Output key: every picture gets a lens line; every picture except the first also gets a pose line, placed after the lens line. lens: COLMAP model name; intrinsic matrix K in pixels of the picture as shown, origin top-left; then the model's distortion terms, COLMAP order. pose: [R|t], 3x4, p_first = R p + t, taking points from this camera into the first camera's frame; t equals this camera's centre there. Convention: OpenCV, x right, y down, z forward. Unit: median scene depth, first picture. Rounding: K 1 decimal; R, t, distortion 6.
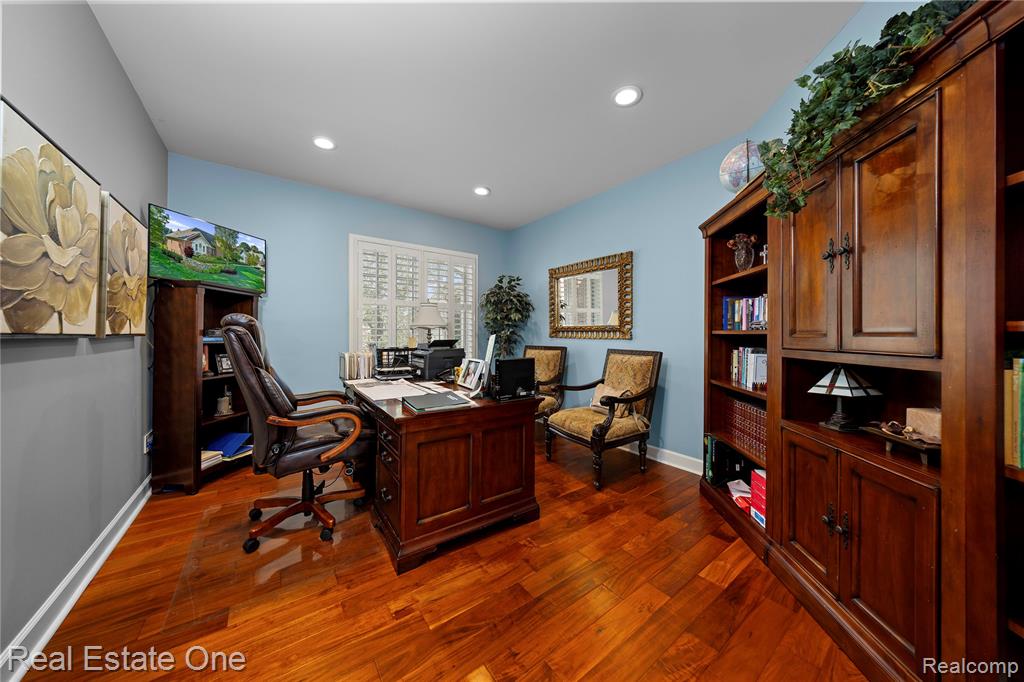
lens RADIAL K [[323.8, 0, 516.3], [0, 323.8, 336.8], [0, 0, 1]] dist [-0.000240, -0.000005]
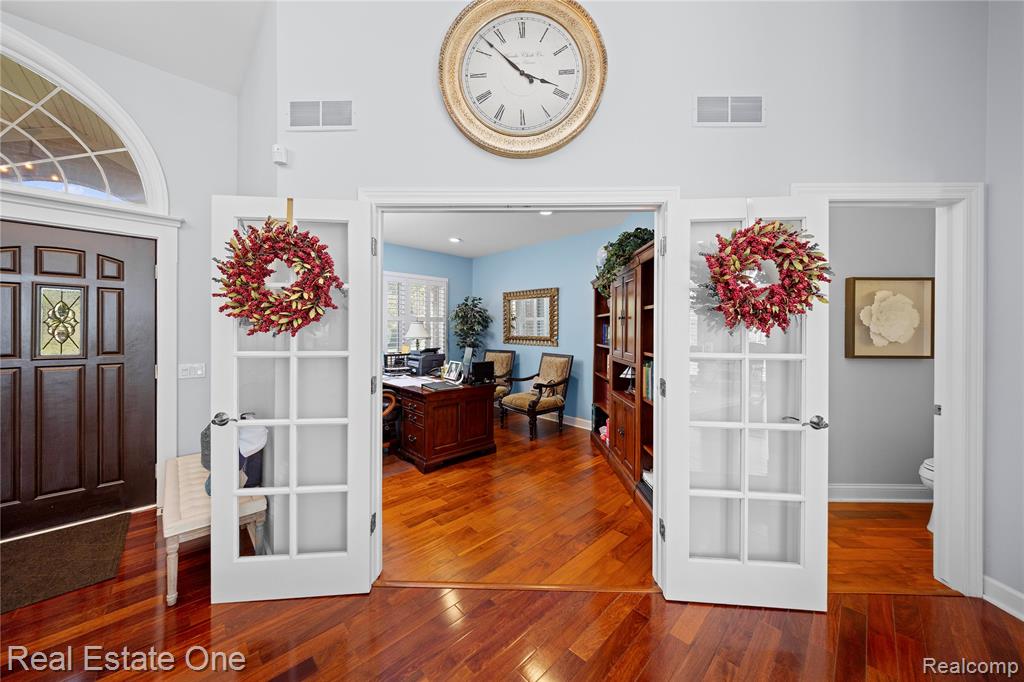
lens RADIAL K [[351.5, 0, 511.1], [0, 351.5, 328.9], [0, 0, 1]] dist [-0.000847, -0.000066]
pose [[0.993216, -0.000490, 0.116279, -0.051818], [0.000982, 0.999991, -0.004173, -0.074290], [-0.116276, 0.004259, 0.993208, -0.659671]]
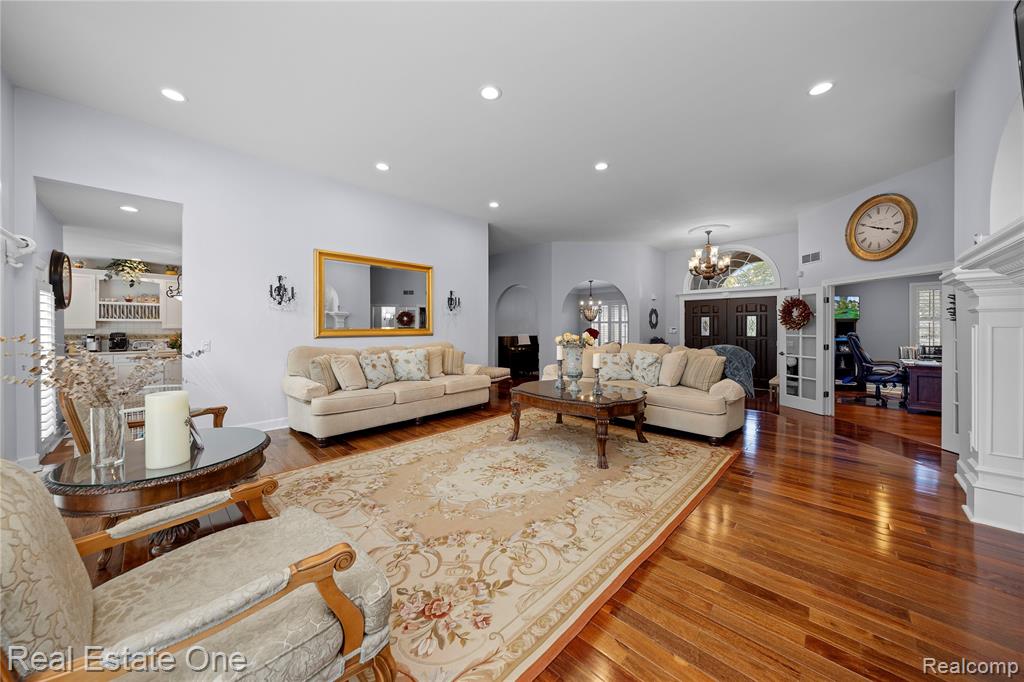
lens RADIAL K [[351.5, 0, 511.1], [0, 351.5, 328.9], [0, 0, 1]] dist [-0.000847, -0.000066]
pose [[0.147832, 0.001828, -0.989011, 1.475065], [-0.000474, 0.999998, 0.001778, -0.075055], [0.989012, 0.000206, 0.147832, -2.022179]]
